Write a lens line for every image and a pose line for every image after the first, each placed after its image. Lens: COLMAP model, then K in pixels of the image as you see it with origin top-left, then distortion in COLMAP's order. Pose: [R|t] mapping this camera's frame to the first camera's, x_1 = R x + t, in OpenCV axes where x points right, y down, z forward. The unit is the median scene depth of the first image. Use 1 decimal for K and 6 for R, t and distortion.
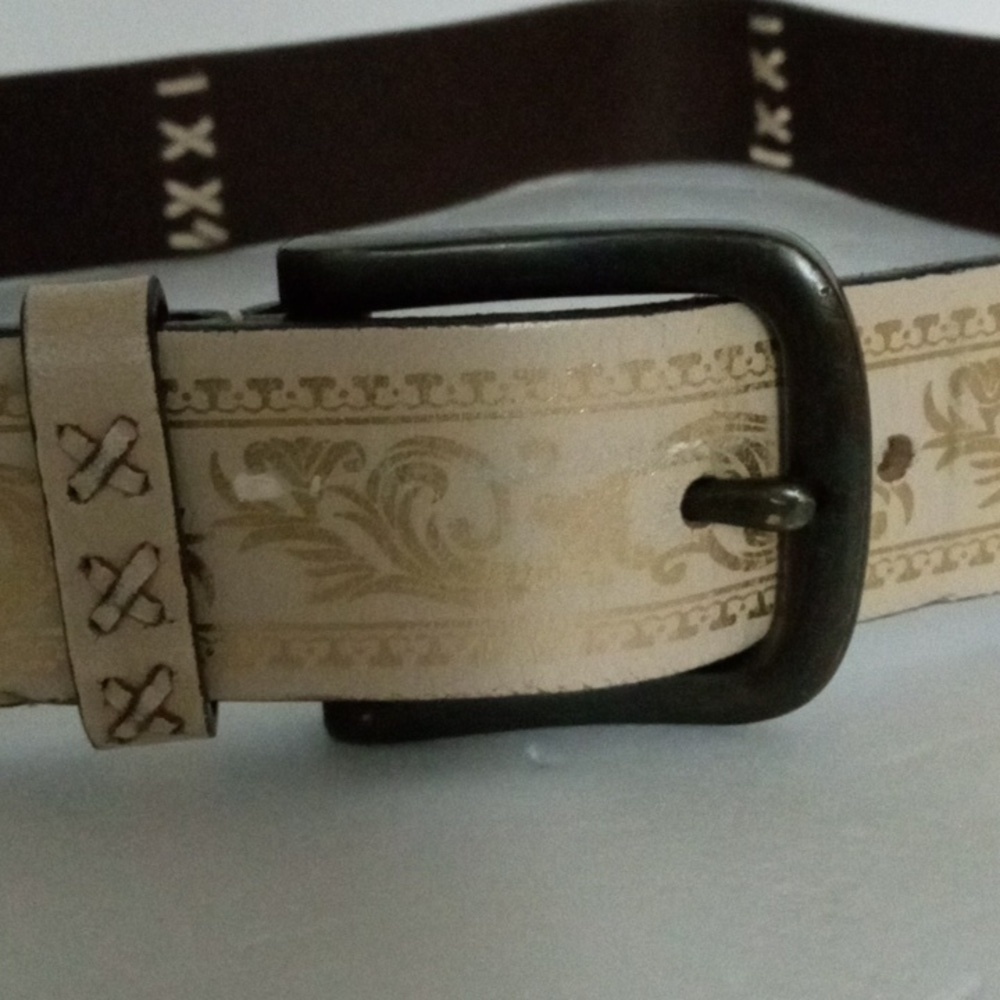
lens RADIAL K [[1842.8, 0, 500.0], [0, 1842.8, 500.0], [0, 0, 1]] dist [0.133652, -0.122974]
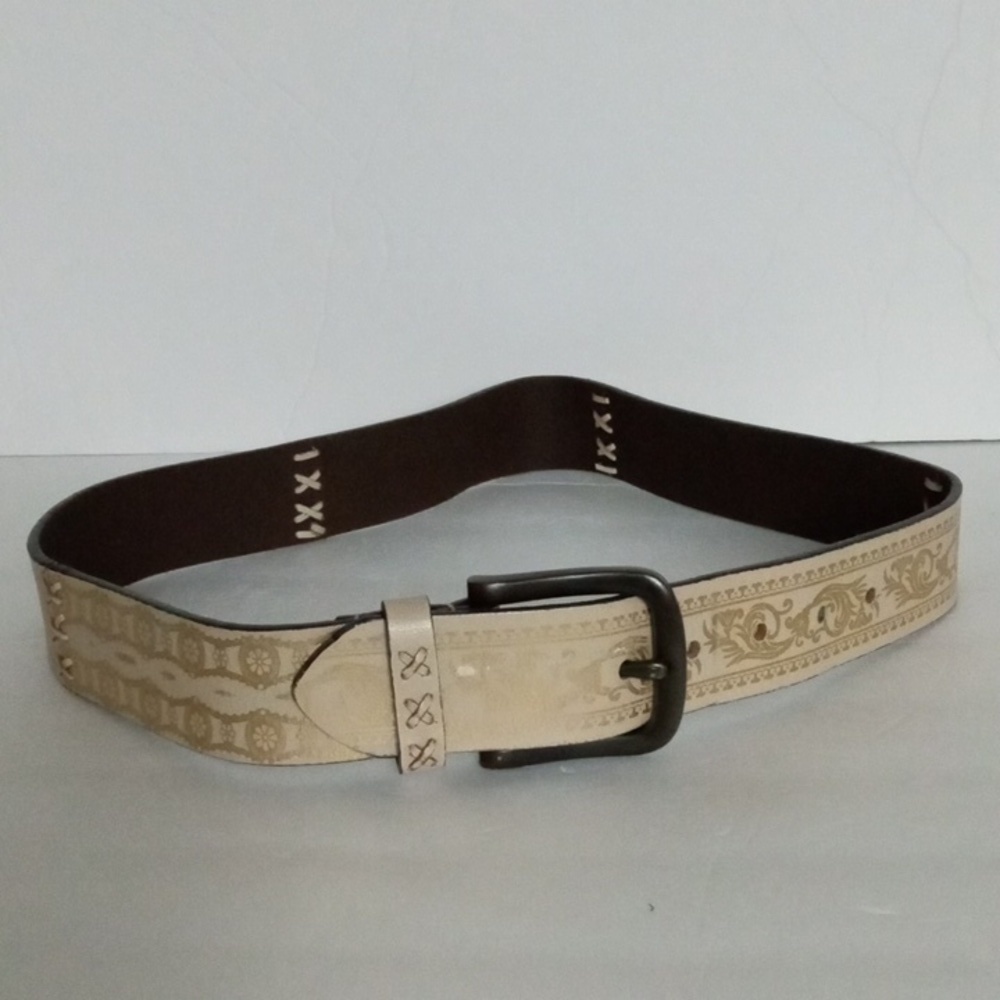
lens RADIAL K [[1842.8, 0, 500.0], [0, 1842.8, 500.0], [0, 0, 1]] dist [0.133652, -0.122974]
pose [[0.991537, -0.028968, 0.126555, -0.401971], [0.039250, 0.996060, -0.079526, -0.038226], [-0.123753, 0.083820, 0.988767, -1.645048]]
